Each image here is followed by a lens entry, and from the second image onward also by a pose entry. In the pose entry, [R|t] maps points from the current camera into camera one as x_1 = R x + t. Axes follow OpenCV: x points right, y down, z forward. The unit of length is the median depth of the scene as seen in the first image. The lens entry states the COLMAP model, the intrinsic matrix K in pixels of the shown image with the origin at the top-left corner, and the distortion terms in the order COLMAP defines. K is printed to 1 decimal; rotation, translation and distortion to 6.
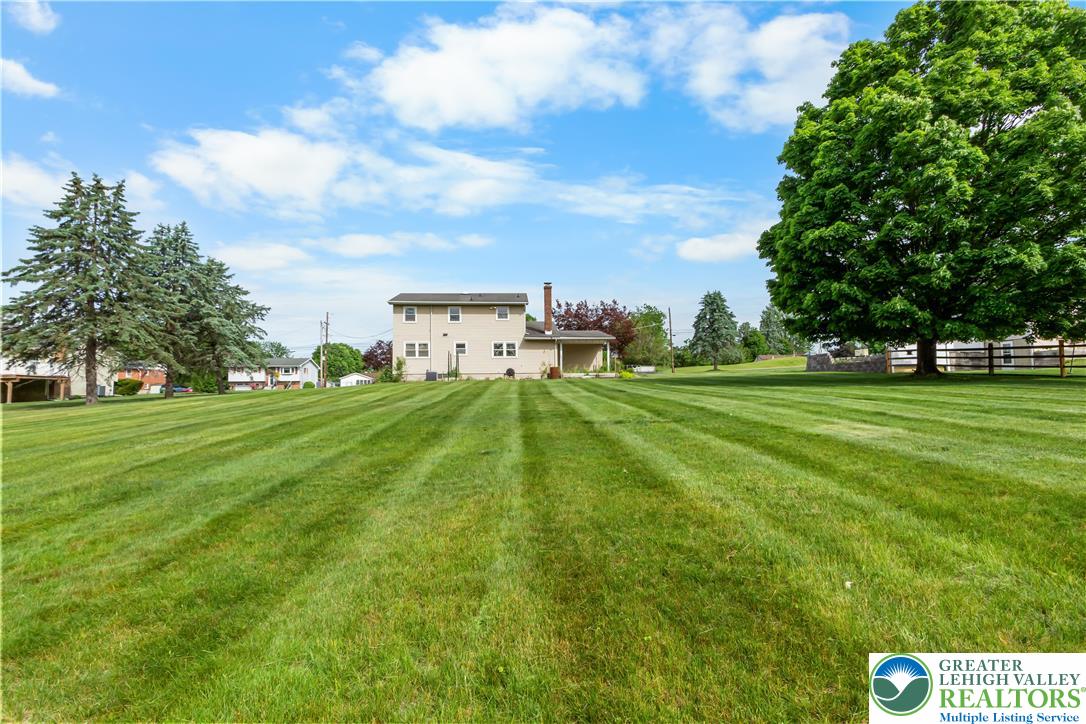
lens RADIAL K [[516.8, 0, 543.0], [0, 516.8, 362.0], [0, 0, 1]] dist [0.011176, 0.000145]
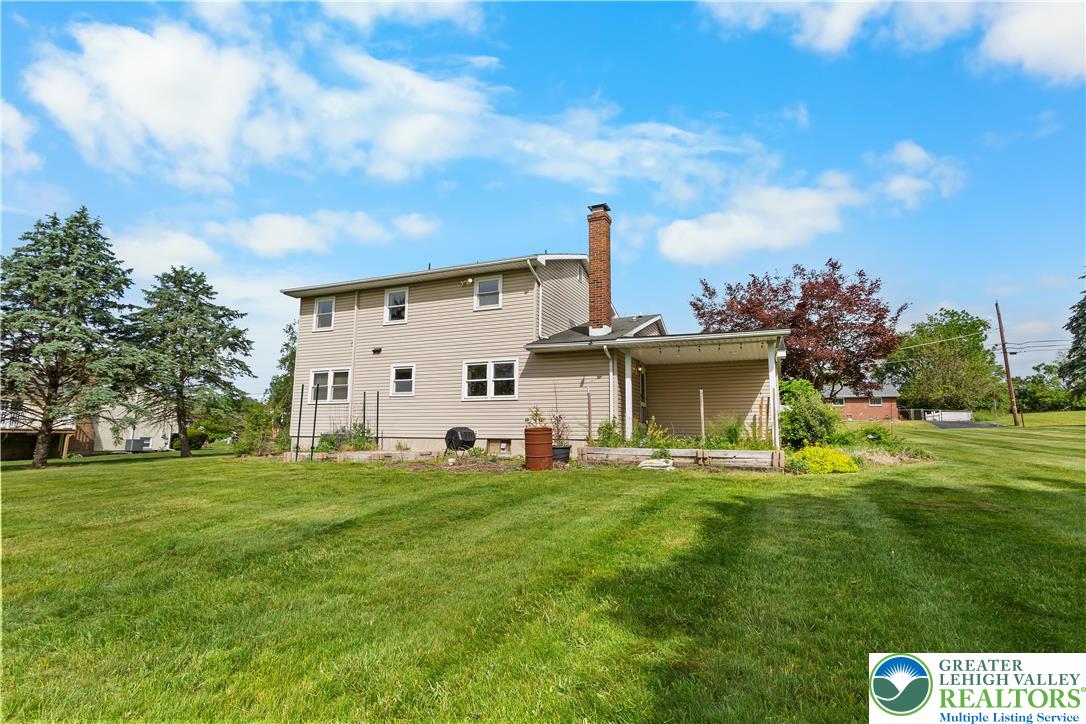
lens RADIAL K [[516.8, 0, 543.0], [0, 516.8, 362.0], [0, 0, 1]] dist [0.011176, 0.000145]
pose [[0.888053, -0.046480, -0.457386, 0.149142], [0.008331, 0.996340, -0.085074, -0.002601], [0.459666, 0.071739, 0.885189, 0.654165]]
